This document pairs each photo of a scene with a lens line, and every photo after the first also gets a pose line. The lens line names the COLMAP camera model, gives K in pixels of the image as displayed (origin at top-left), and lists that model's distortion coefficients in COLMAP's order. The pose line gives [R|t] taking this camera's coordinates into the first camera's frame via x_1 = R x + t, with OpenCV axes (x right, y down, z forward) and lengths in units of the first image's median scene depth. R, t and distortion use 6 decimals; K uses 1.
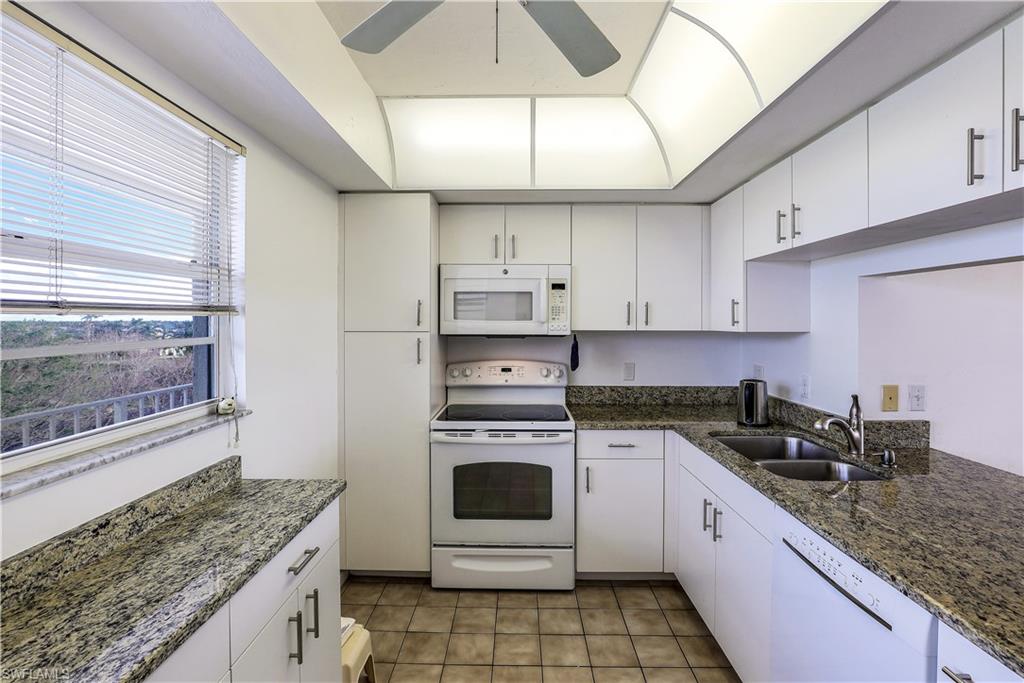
lens RADIAL K [[473.0, 0, 512.0], [0, 473.0, 341.5], [0, 0, 1]] dist [-0.032049, -0.000180]
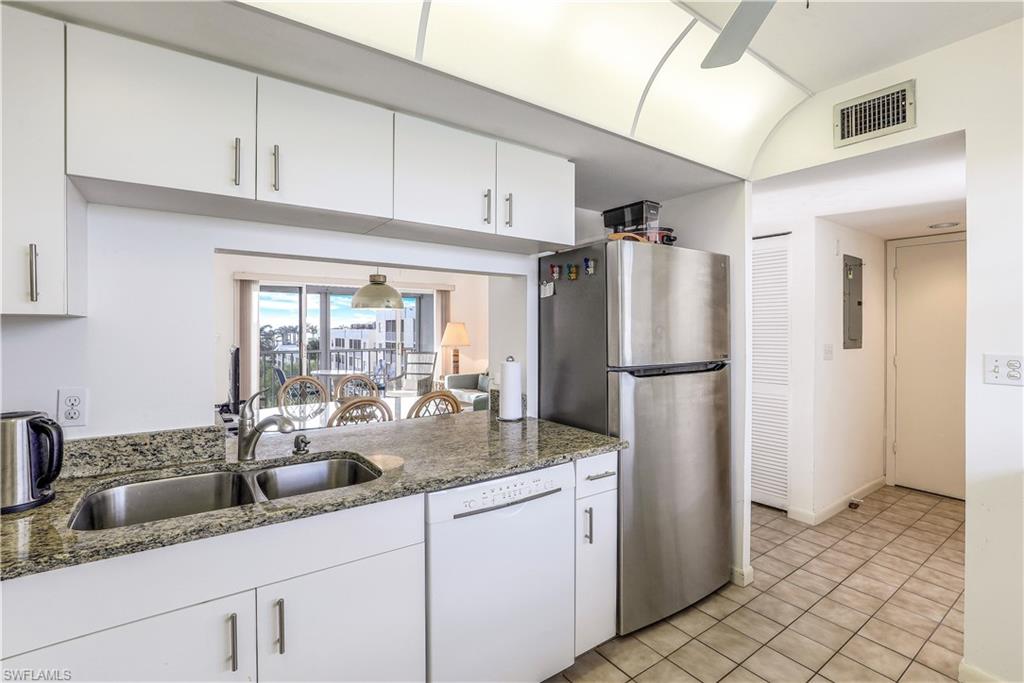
lens RADIAL K [[473.0, 0, 512.0], [0, 473.0, 341.5], [0, 0, 1]] dist [-0.032049, -0.000180]
pose [[-0.601390, -0.007689, 0.798919, -0.268261], [0.043250, 0.998174, 0.042163, 0.041885], [-0.797784, 0.059910, -0.599959, 1.693928]]
